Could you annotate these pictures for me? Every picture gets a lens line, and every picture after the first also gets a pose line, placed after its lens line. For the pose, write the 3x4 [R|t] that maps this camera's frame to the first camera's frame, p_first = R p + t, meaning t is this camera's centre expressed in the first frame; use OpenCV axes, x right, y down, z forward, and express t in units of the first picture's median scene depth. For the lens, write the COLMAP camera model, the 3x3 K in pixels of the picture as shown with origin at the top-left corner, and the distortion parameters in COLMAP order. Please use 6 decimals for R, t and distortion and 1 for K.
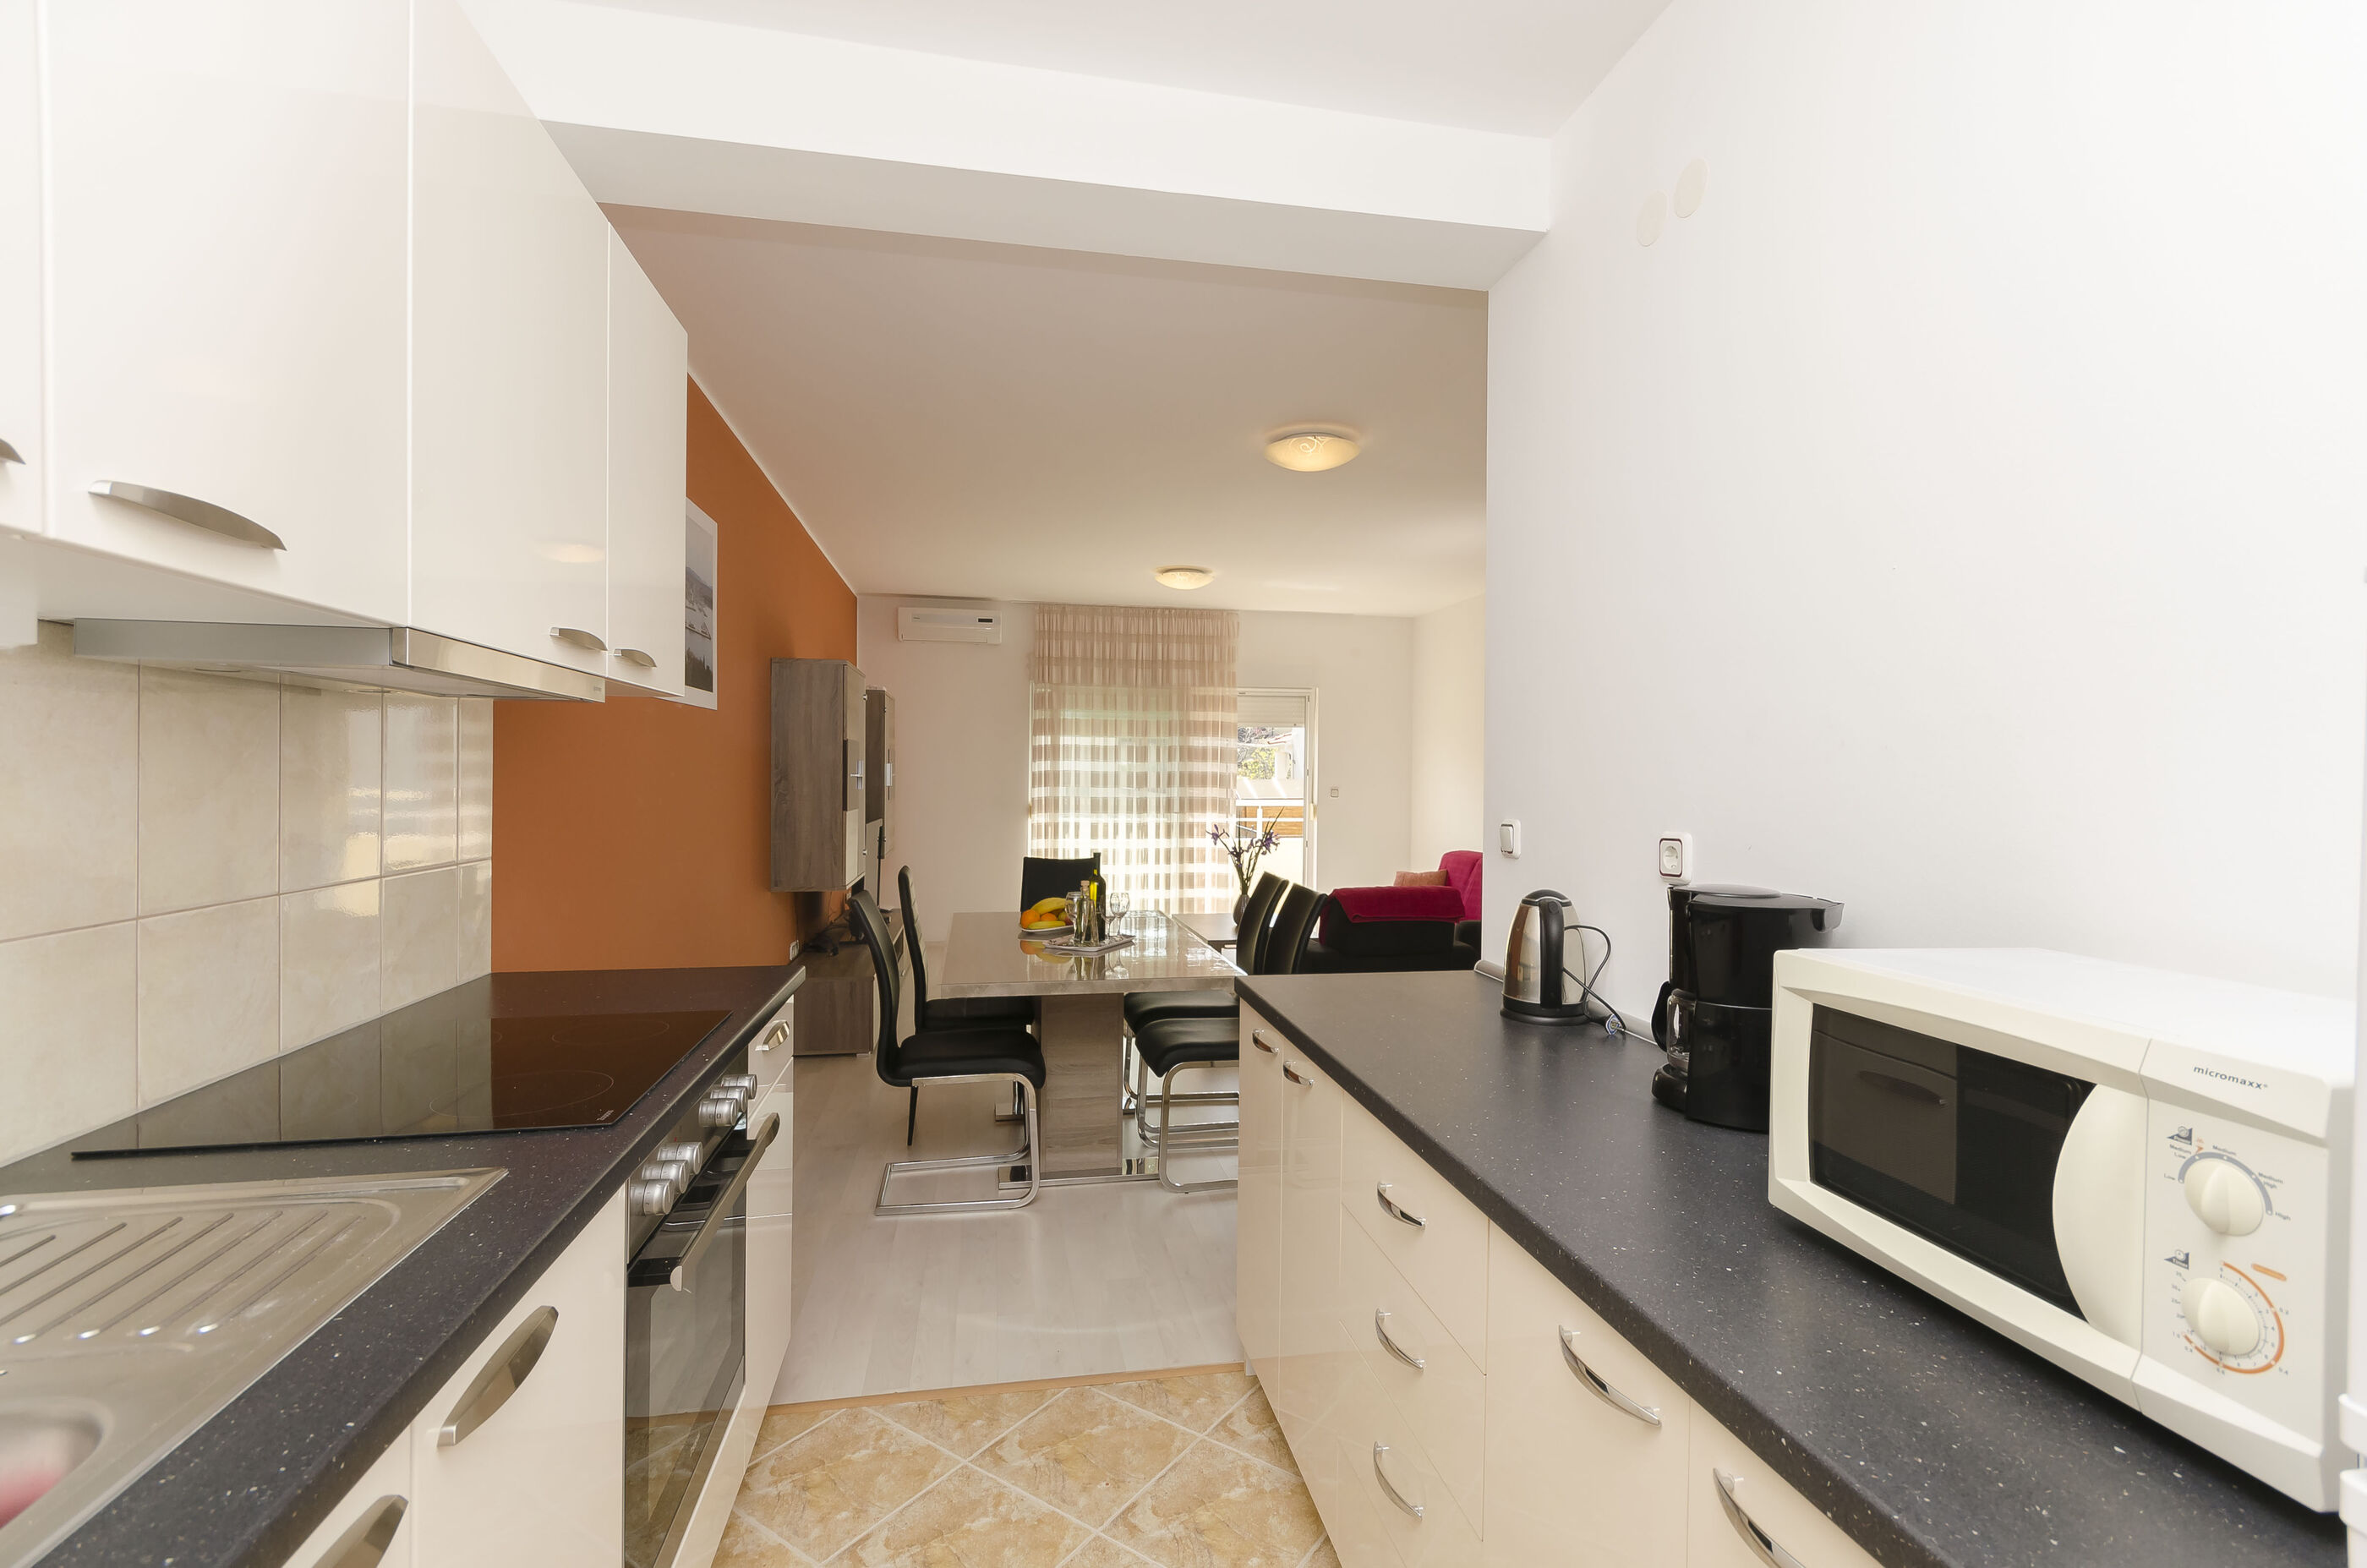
lens RADIAL K [[1053.5, 0, 1183.5], [0, 1053.5, 784.0], [0, 0, 1]] dist [0.001307, 0.000431]
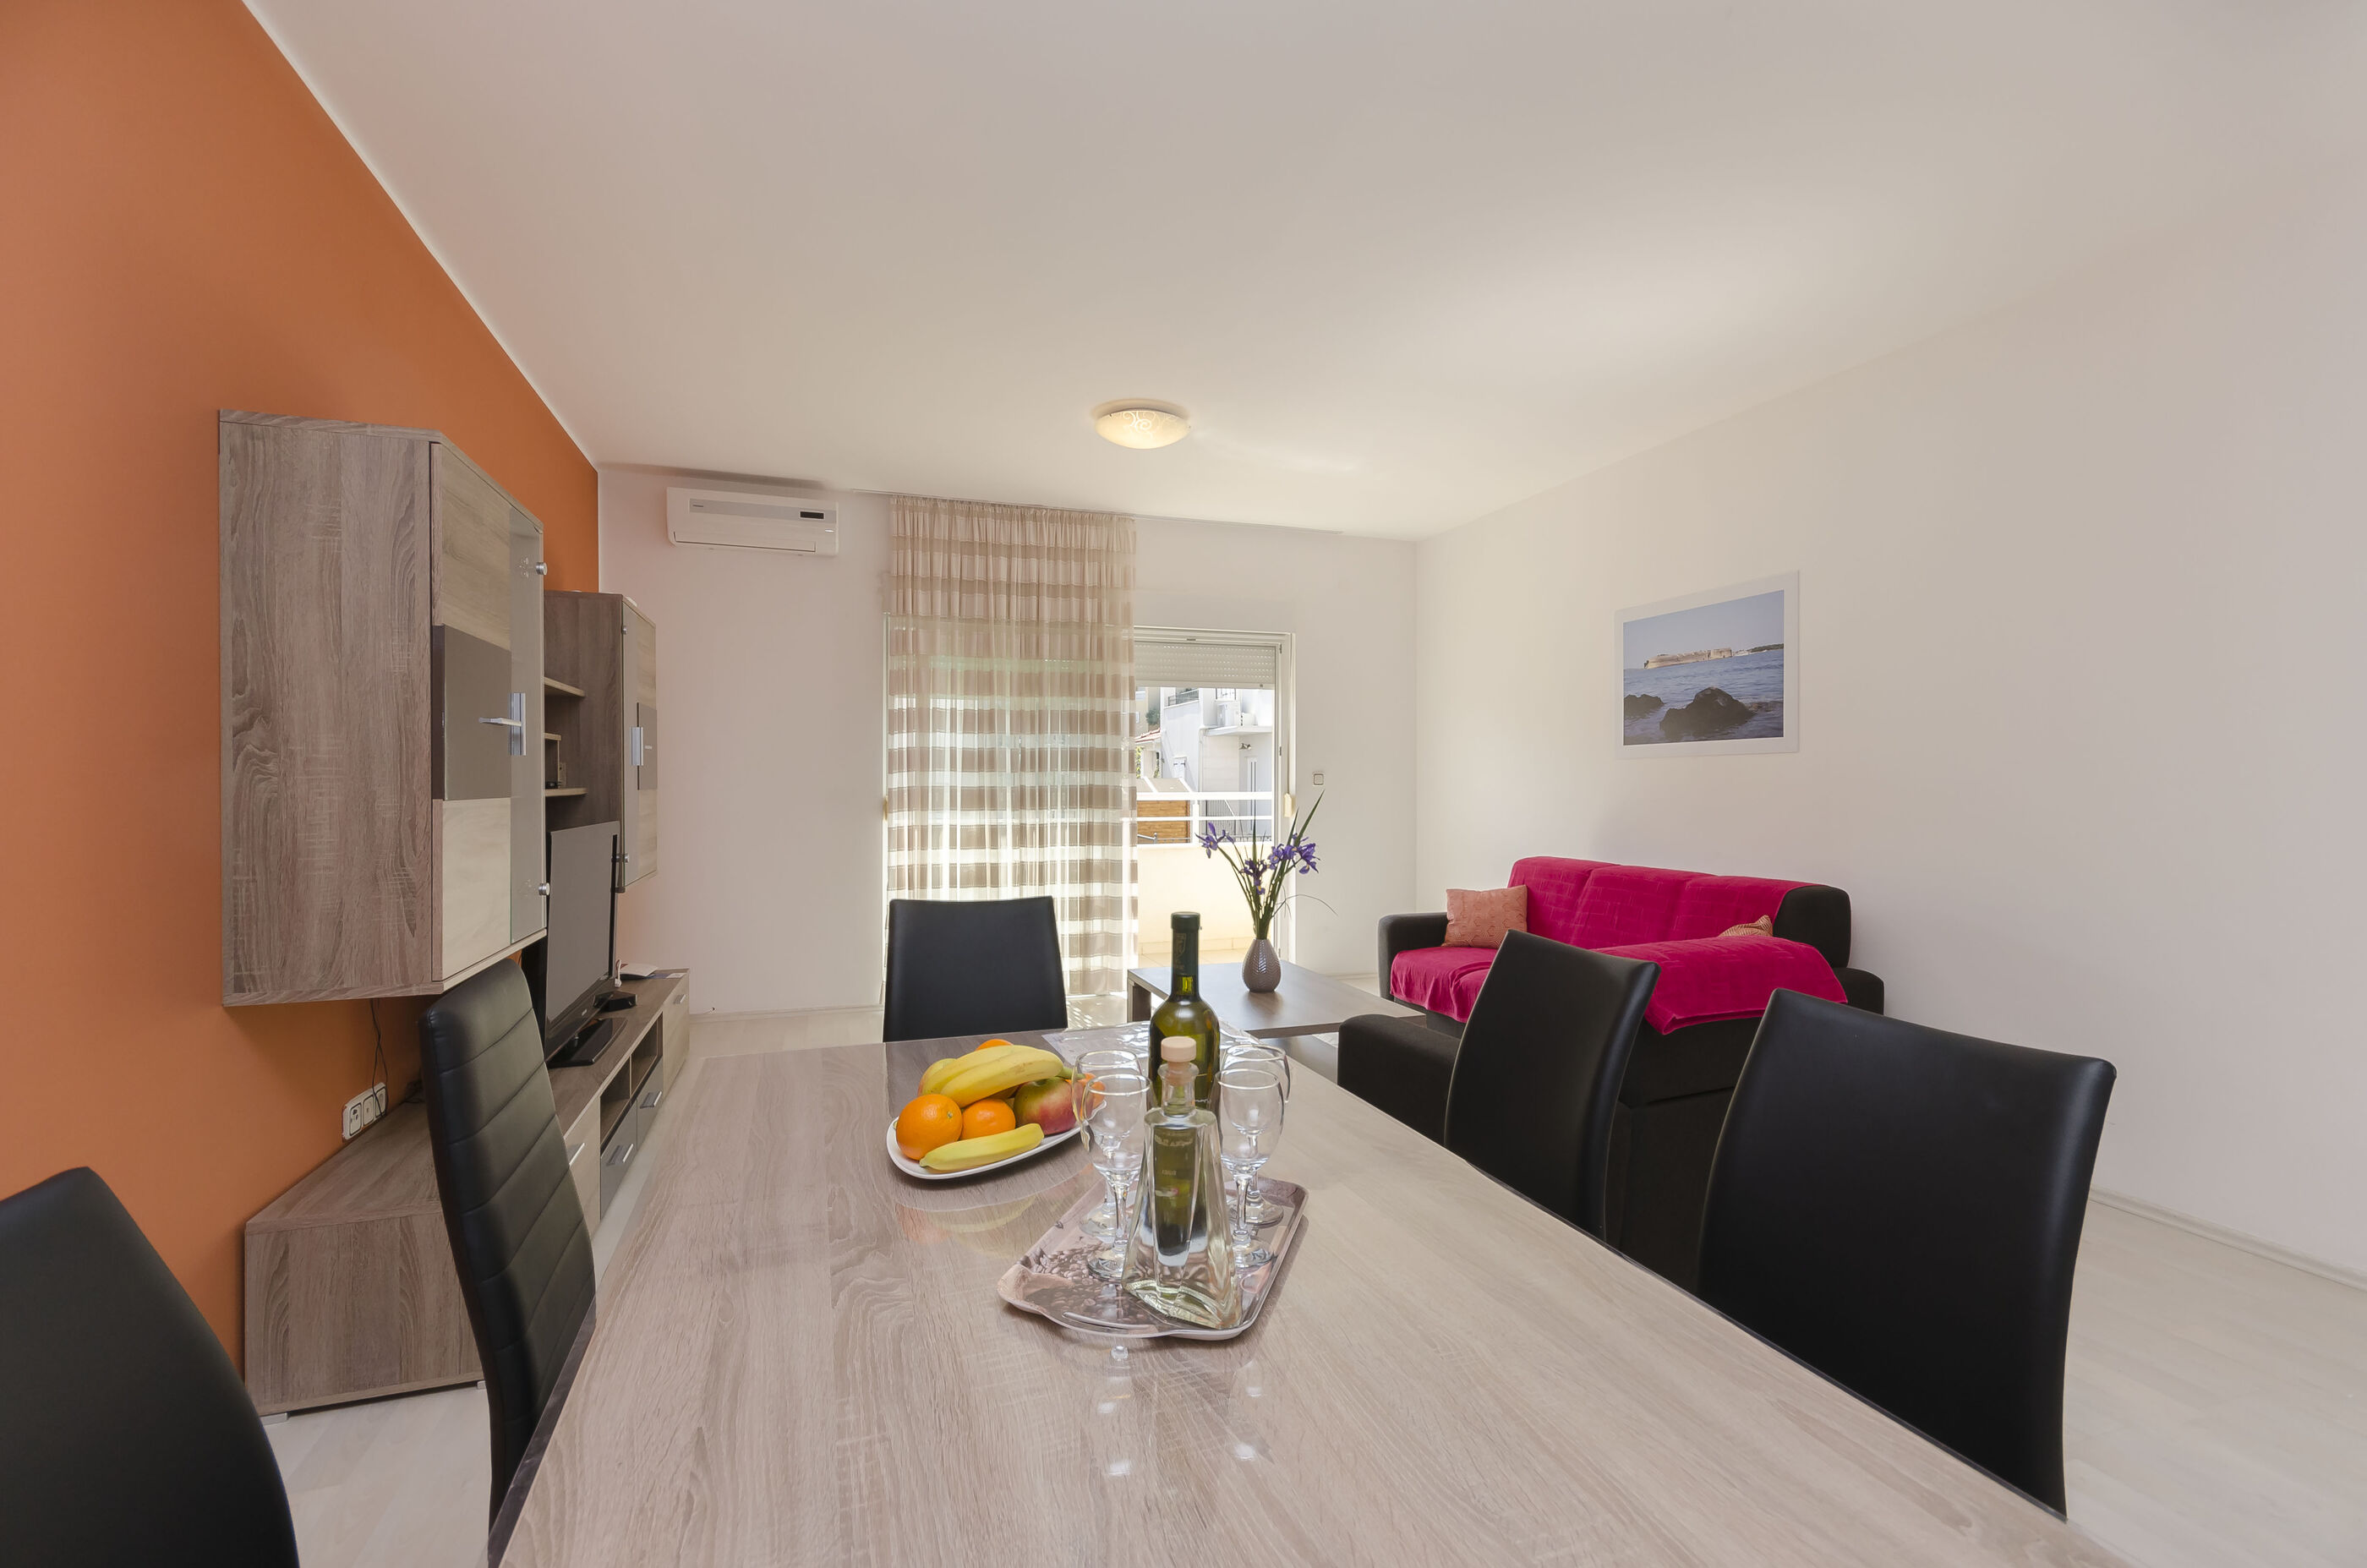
lens RADIAL K [[1030.4, 0, 1203.4], [0, 1030.4, 784.3], [0, 0, 1]] dist [0.001517, 0.000356]
pose [[0.986192, -0.008322, 0.165395, -0.094888], [0.008801, 0.999959, -0.002167, 0.023676], [-0.165371, 0.003593, 0.986225, 0.561657]]
